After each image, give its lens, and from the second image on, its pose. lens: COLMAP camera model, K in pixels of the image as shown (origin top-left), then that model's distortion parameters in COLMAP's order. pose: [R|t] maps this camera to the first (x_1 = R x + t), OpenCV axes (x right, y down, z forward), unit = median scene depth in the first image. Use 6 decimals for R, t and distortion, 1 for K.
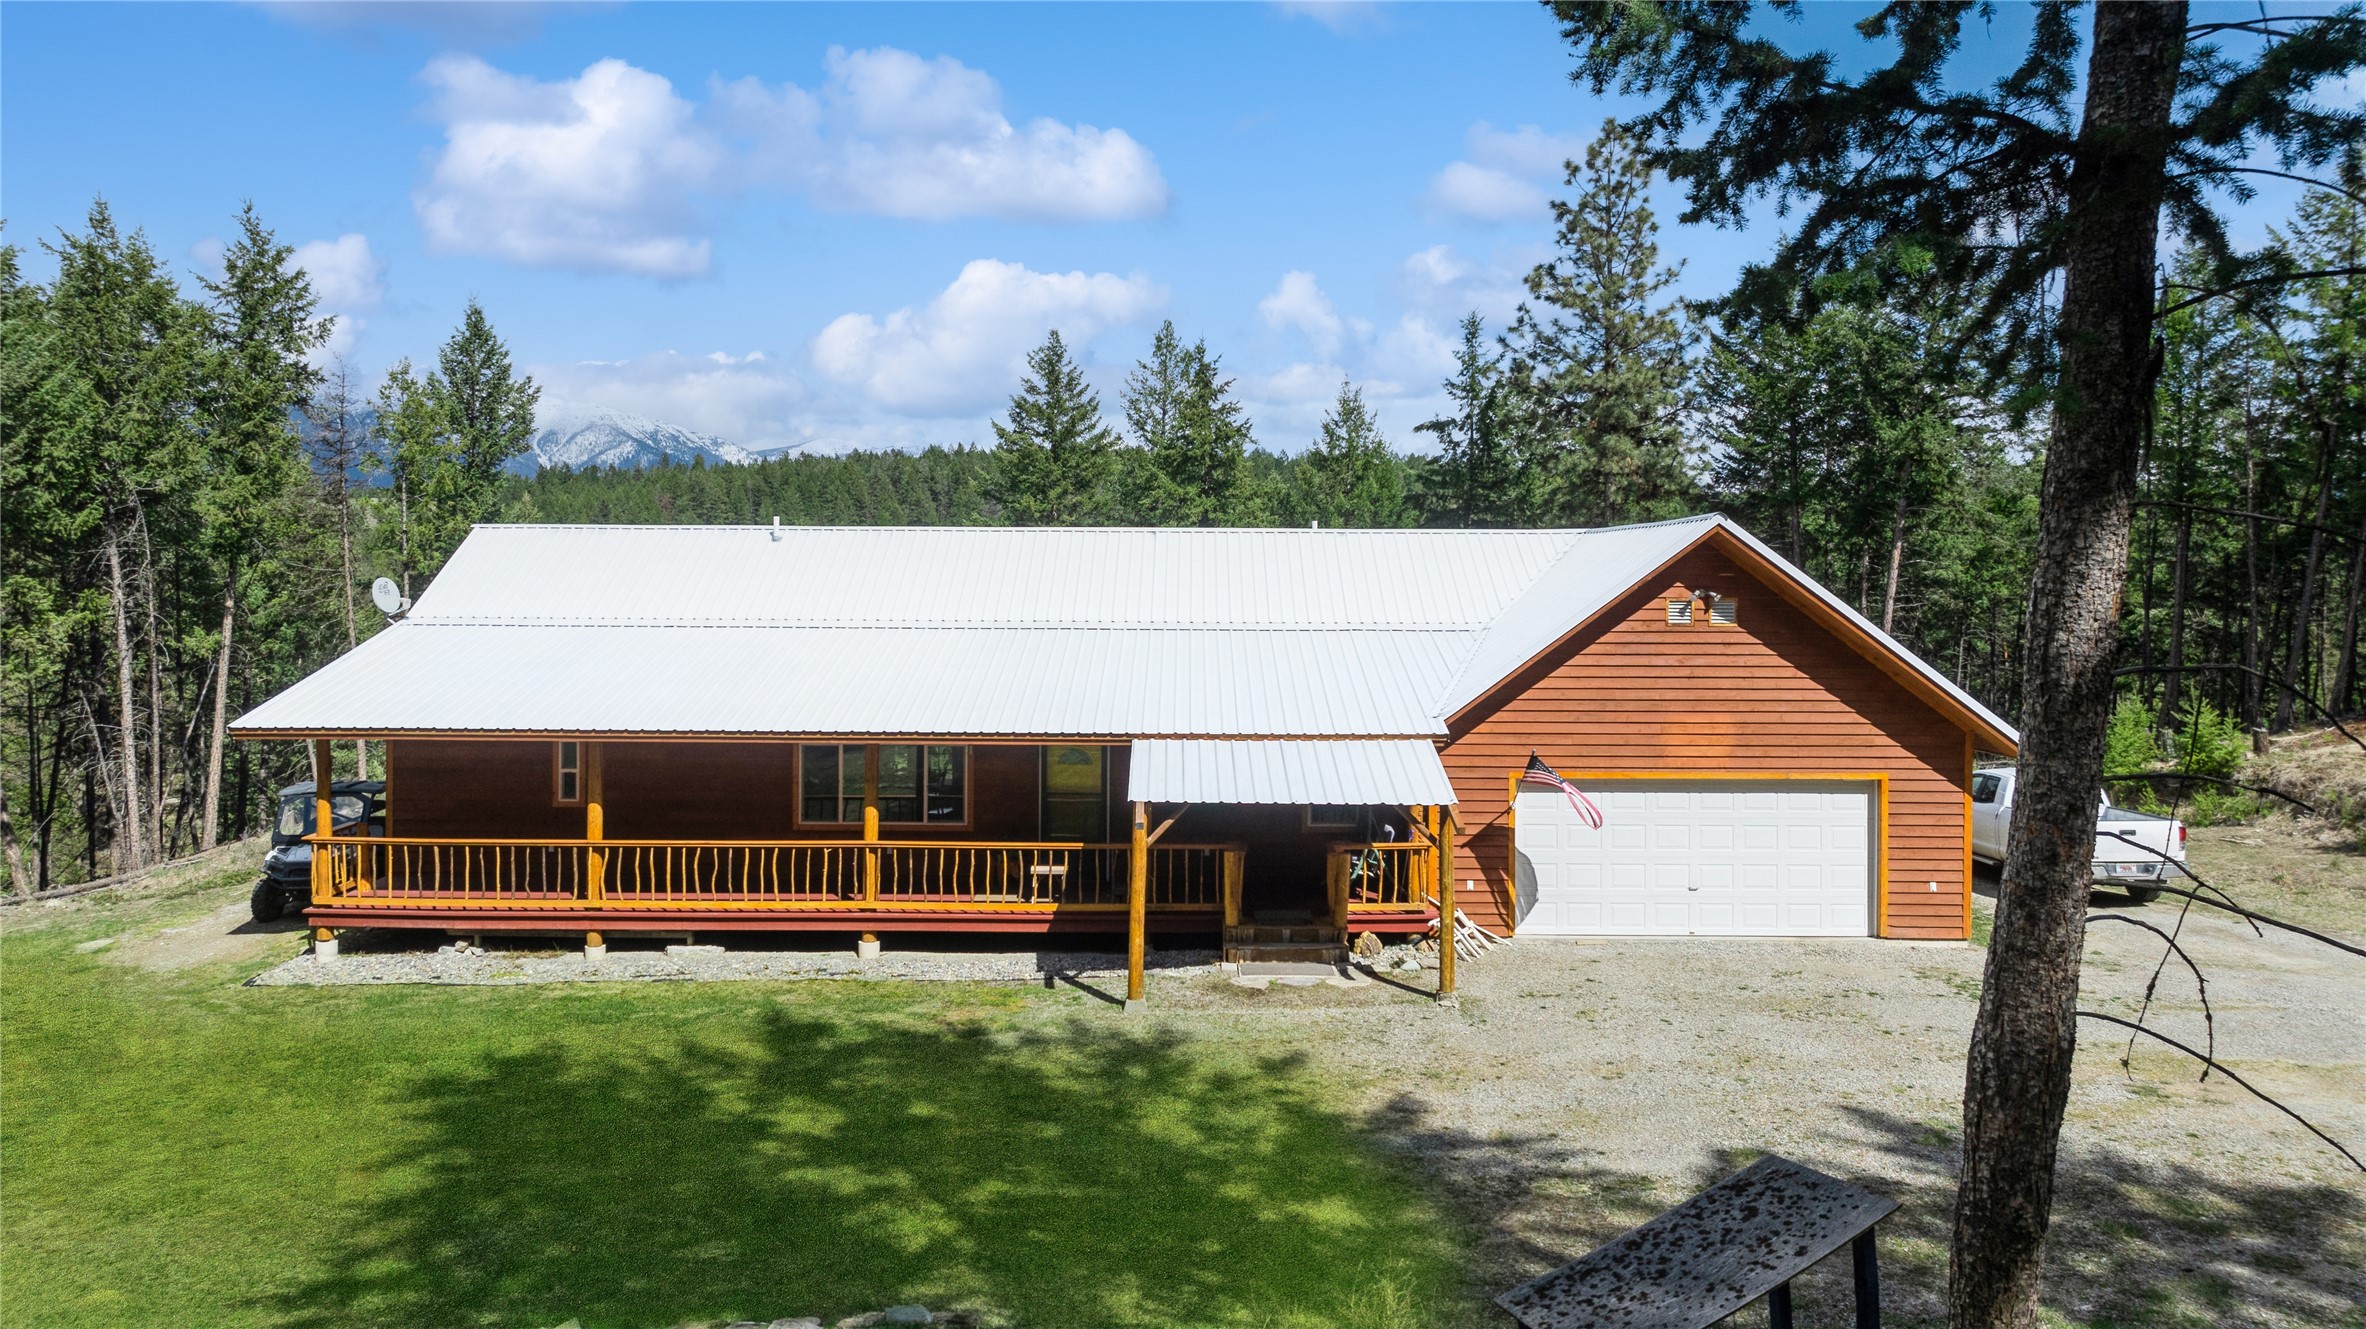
lens RADIAL K [[1634.2, 0, 1183.0], [0, 1634.2, 664.5], [0, 0, 1]] dist [-0.021610, -0.002111]
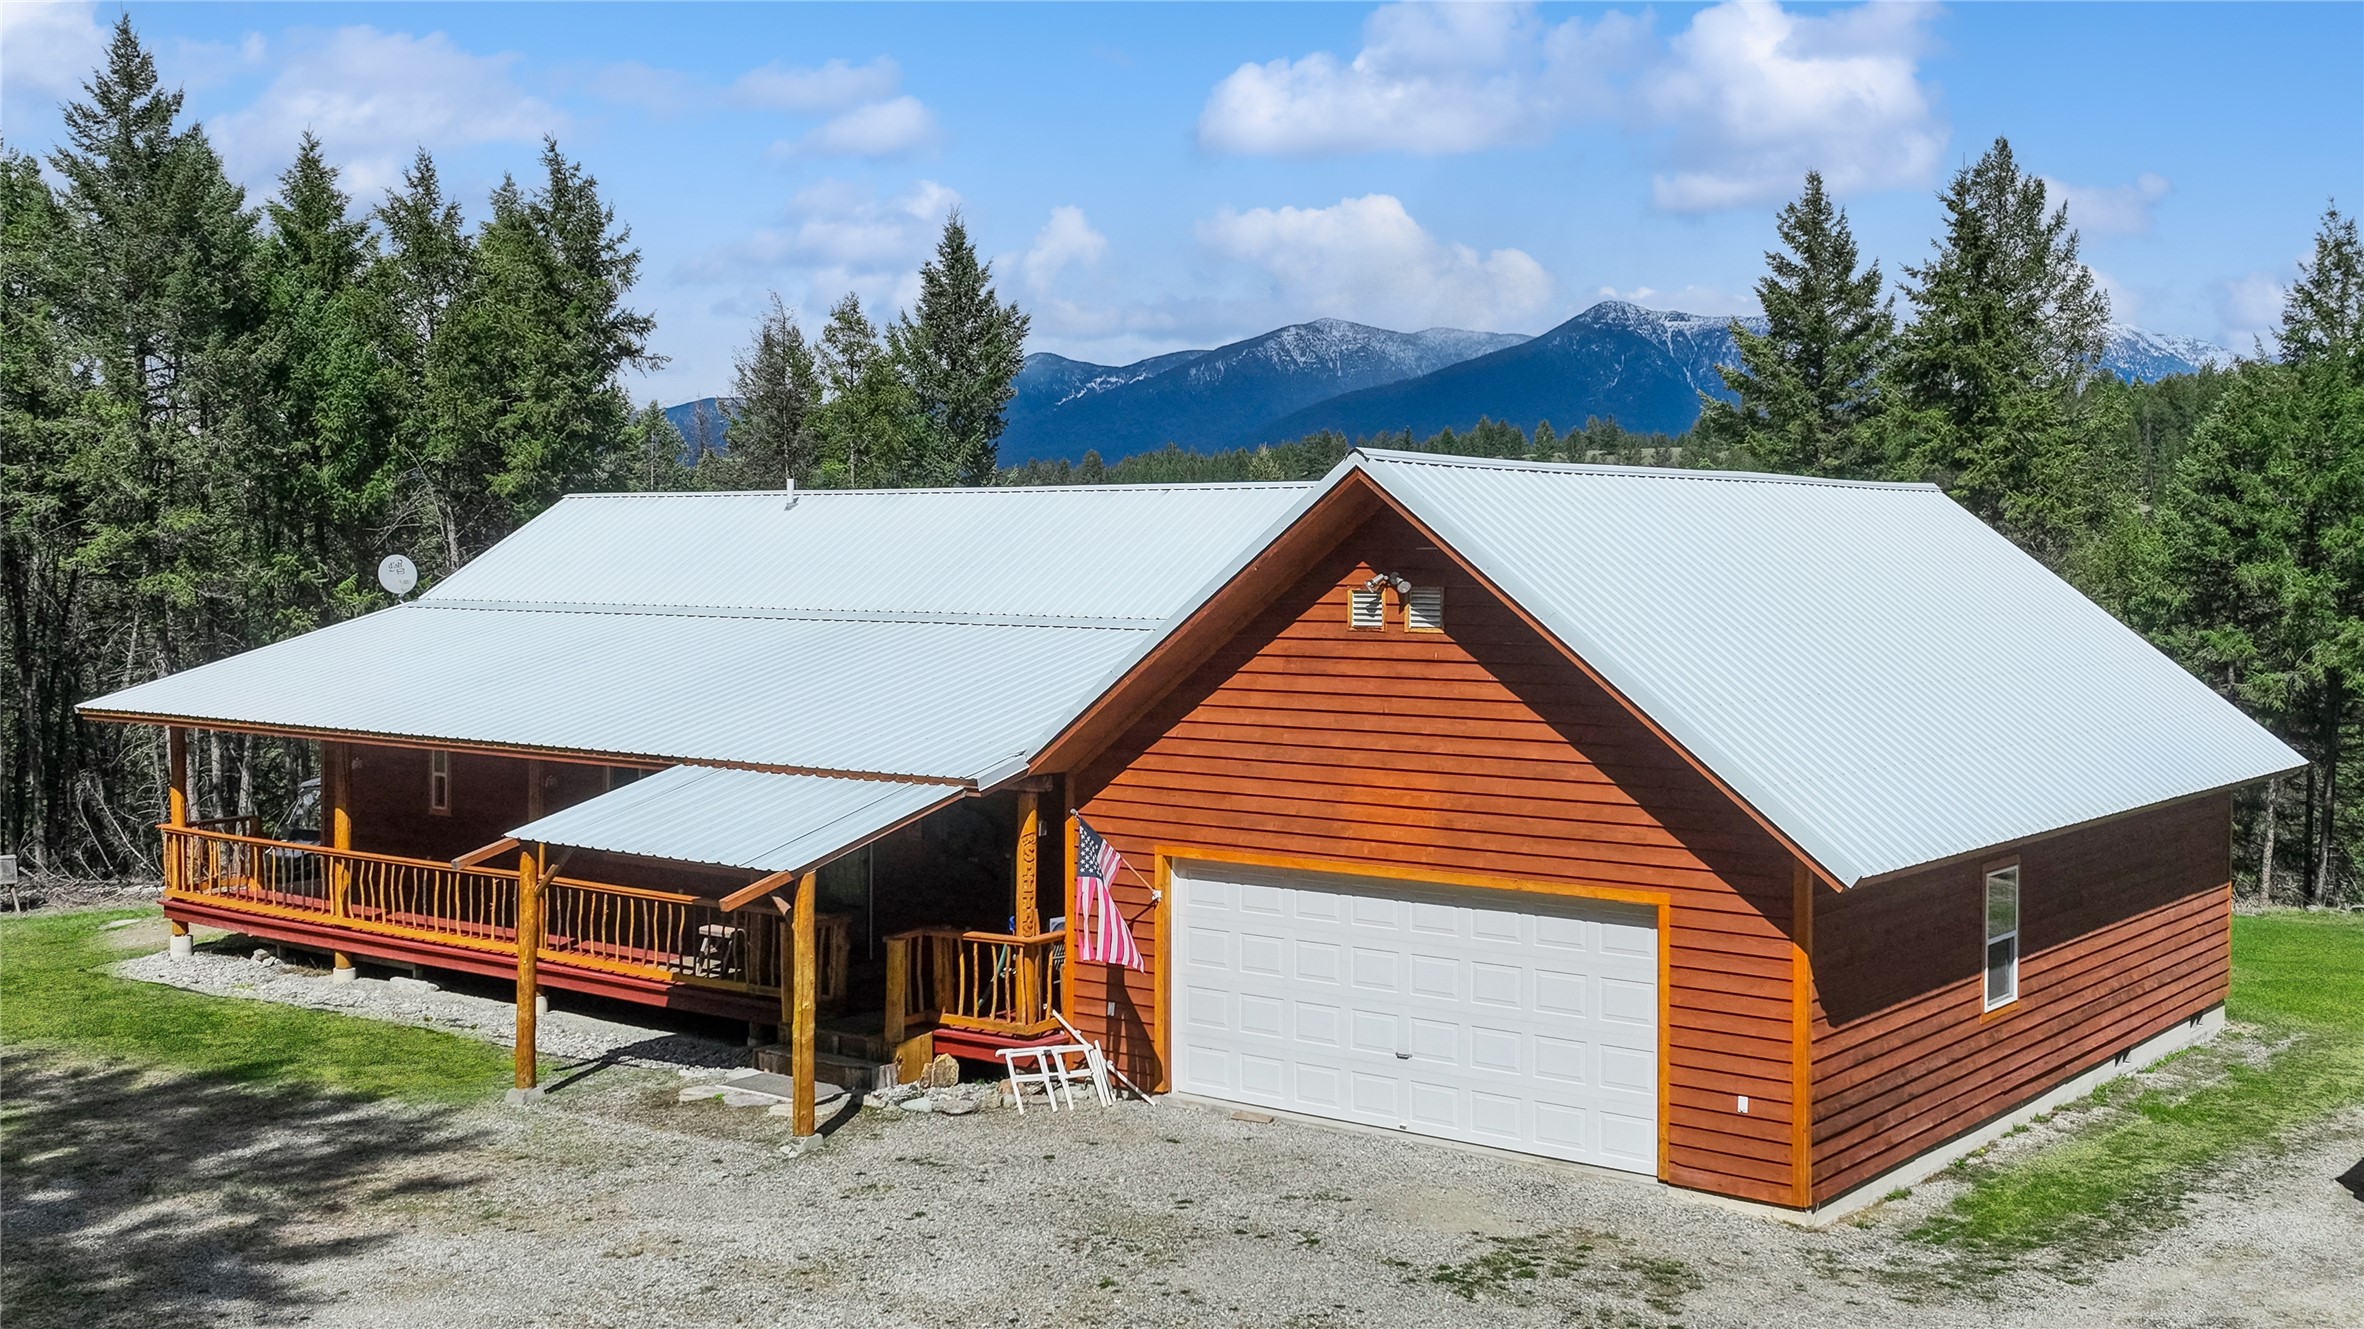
lens RADIAL K [[2496.8, 0, 1190.4], [0, 2496.8, 542.1], [0, 0, 1]] dist [-0.000120, -0.004656]
pose [[0.789264, -0.002903, -0.614048, 0.839003], [-0.033847, 0.998263, -0.048224, -0.008908], [0.613121, 0.058845, 0.787794, 0.197293]]
